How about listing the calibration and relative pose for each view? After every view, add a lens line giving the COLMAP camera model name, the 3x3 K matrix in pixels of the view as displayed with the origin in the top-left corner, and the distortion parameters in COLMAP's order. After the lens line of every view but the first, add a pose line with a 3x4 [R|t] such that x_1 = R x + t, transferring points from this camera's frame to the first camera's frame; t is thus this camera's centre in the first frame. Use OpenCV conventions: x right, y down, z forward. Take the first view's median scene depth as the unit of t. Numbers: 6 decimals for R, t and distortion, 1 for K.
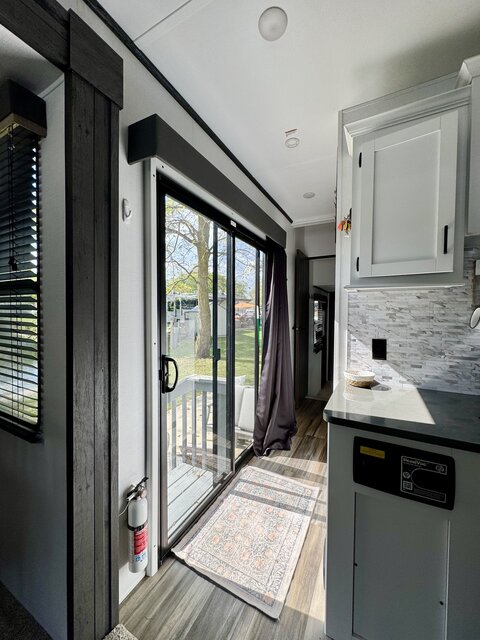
lens RADIAL K [[266.6, 0, 236.4], [0, 266.6, 318.6], [0, 0, 1]] dist [-0.002266, -0.000103]
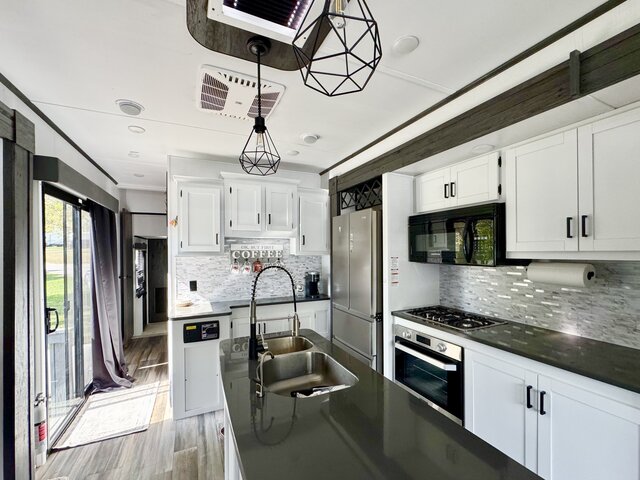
lens RADIAL K [[266.6, 0, 310.3], [0, 266.6, 252.3], [0, 0, 1]] dist [-0.002266, -0.000103]
pose [[0.619794, -0.014001, 0.784639, -0.501042], [0.034006, 0.999381, -0.009029, -0.093495], [-0.784027, 0.032278, 0.619887, -0.968607]]
